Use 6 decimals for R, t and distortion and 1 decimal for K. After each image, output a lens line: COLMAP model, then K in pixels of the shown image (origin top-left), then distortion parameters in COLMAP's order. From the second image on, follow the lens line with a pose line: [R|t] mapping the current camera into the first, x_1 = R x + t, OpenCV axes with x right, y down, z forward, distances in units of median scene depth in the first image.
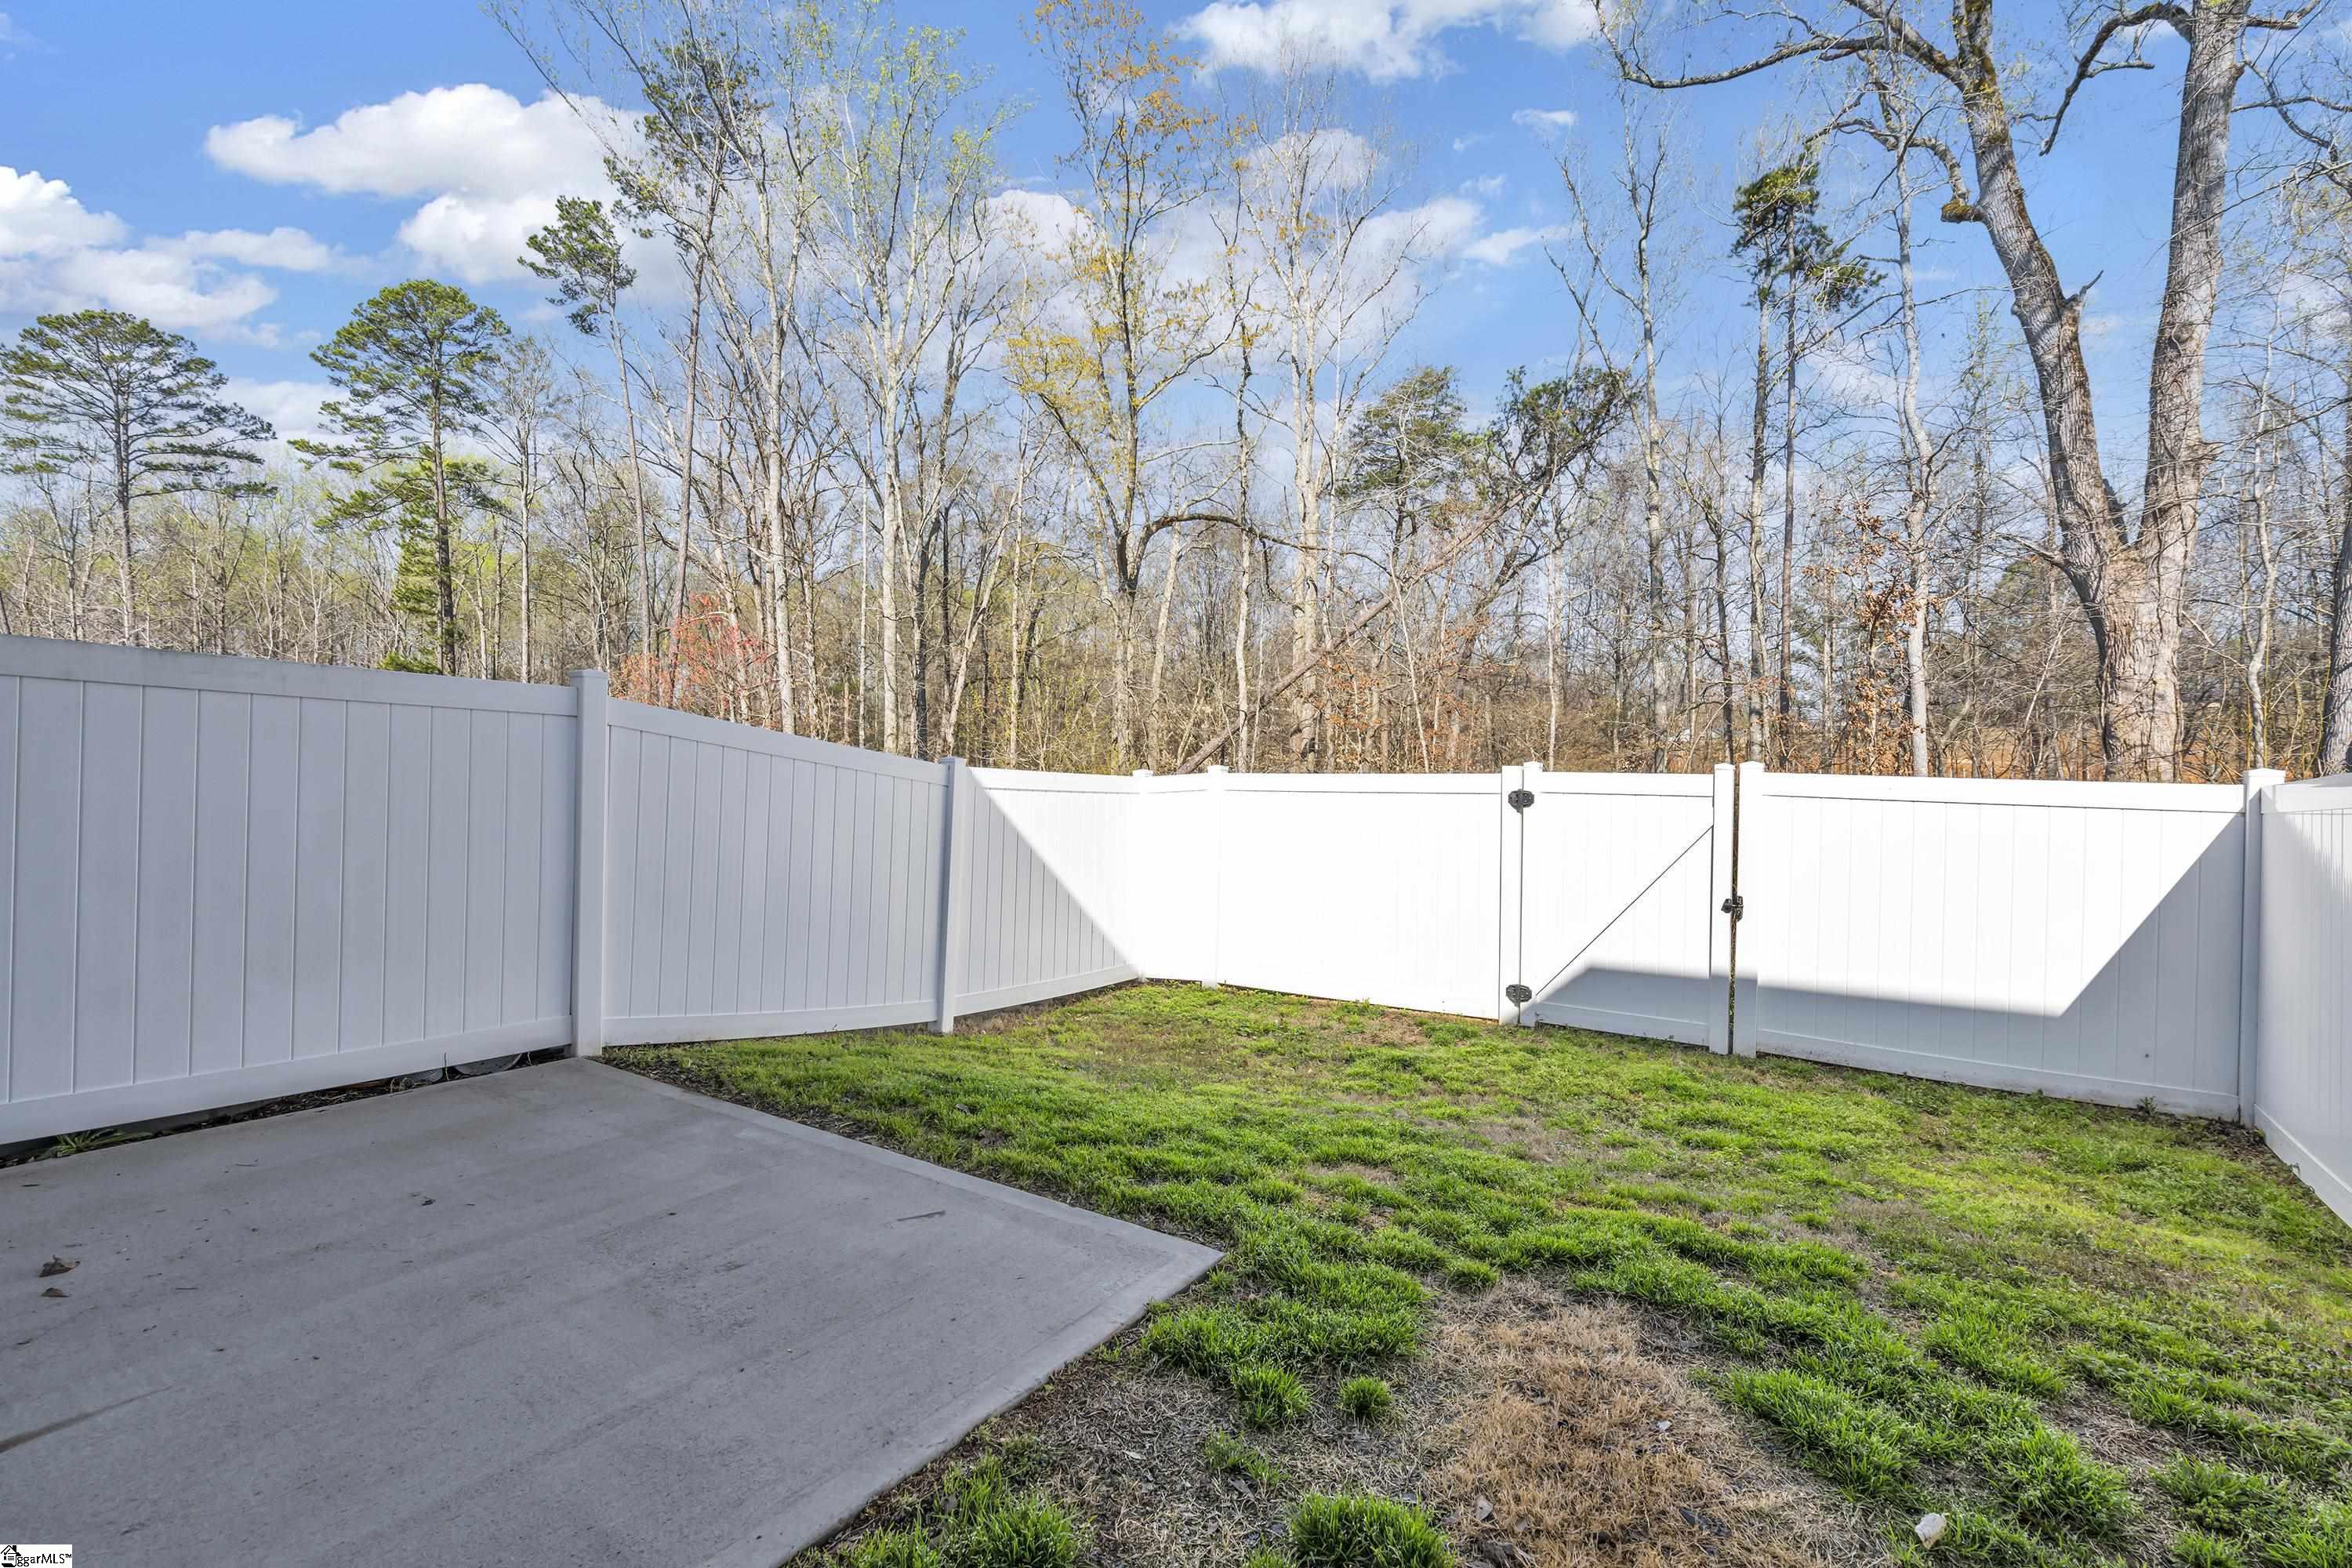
lens RADIAL K [[1058.4, 0, 1176.2], [0, 1058.4, 778.2], [0, 0, 1]] dist [-0.002335, 0.000296]
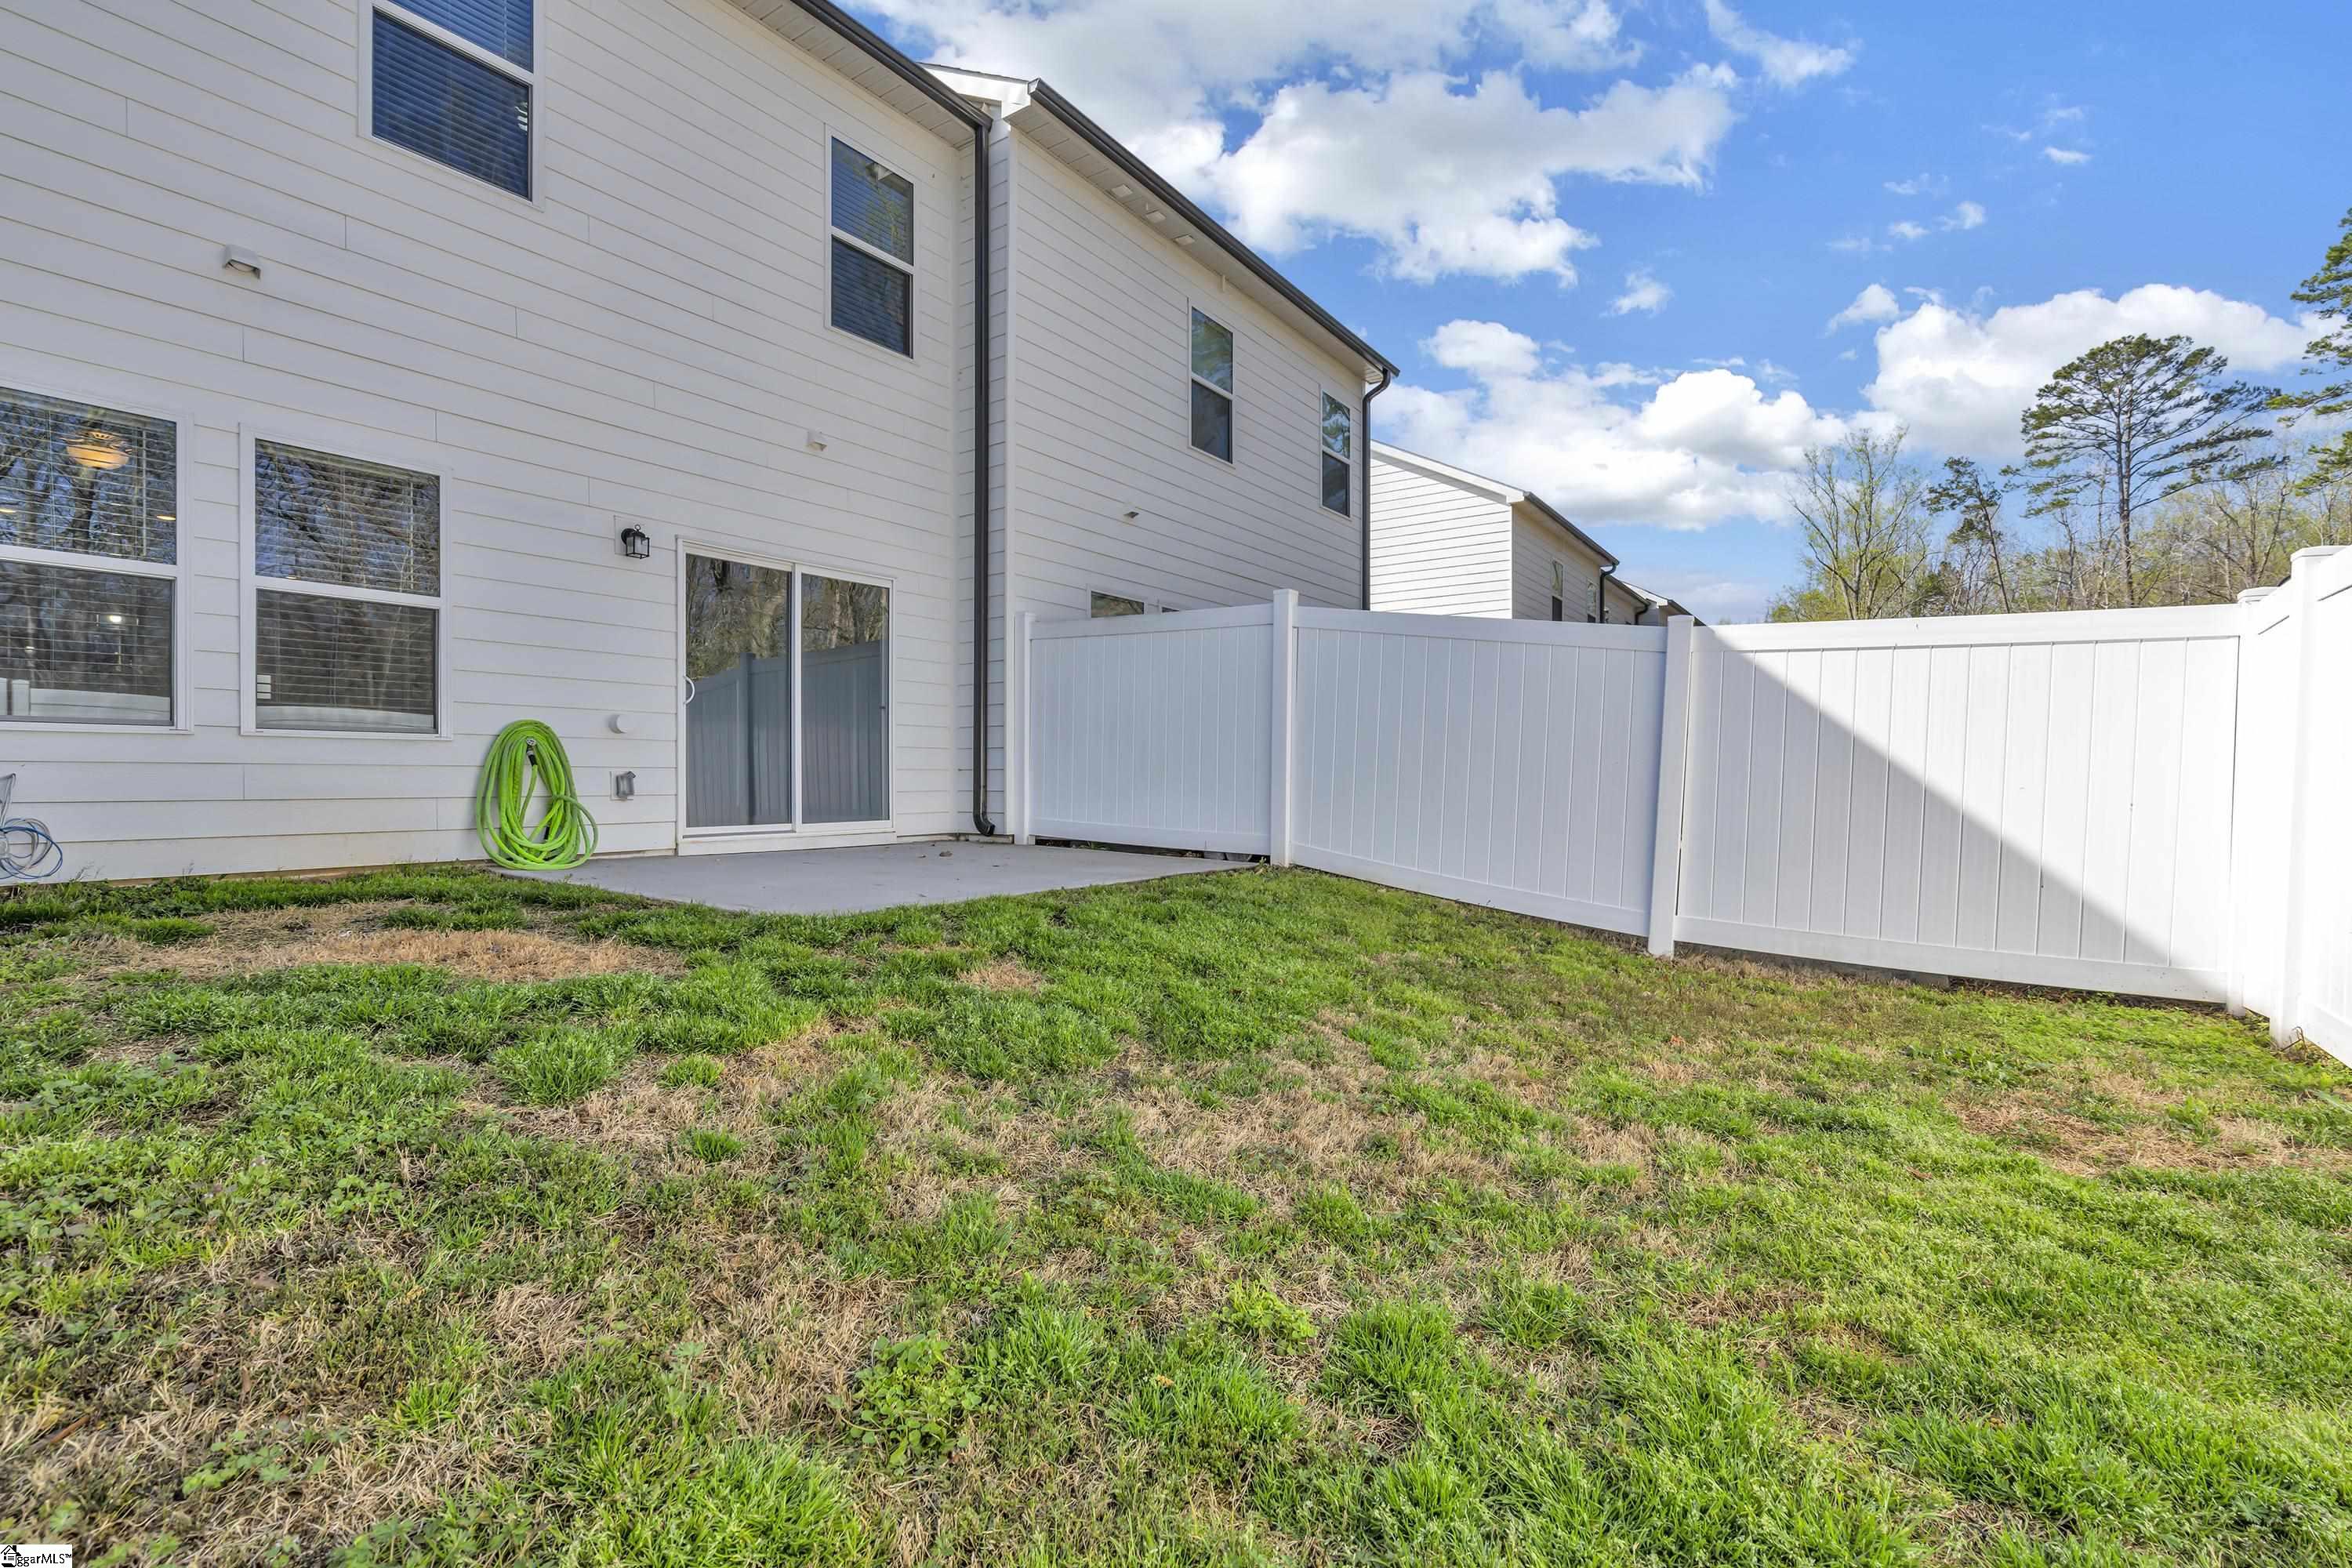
lens RADIAL K [[1058.4, 0, 1176.0], [0, 1058.4, 779.4], [0, 0, 1]] dist [-0.002335, 0.000296]
pose [[-0.022324, -0.007574, -0.999722, 0.074273], [-0.005497, 0.999957, -0.007453, 0.013758], [0.999736, 0.005329, -0.022364, 0.078899]]
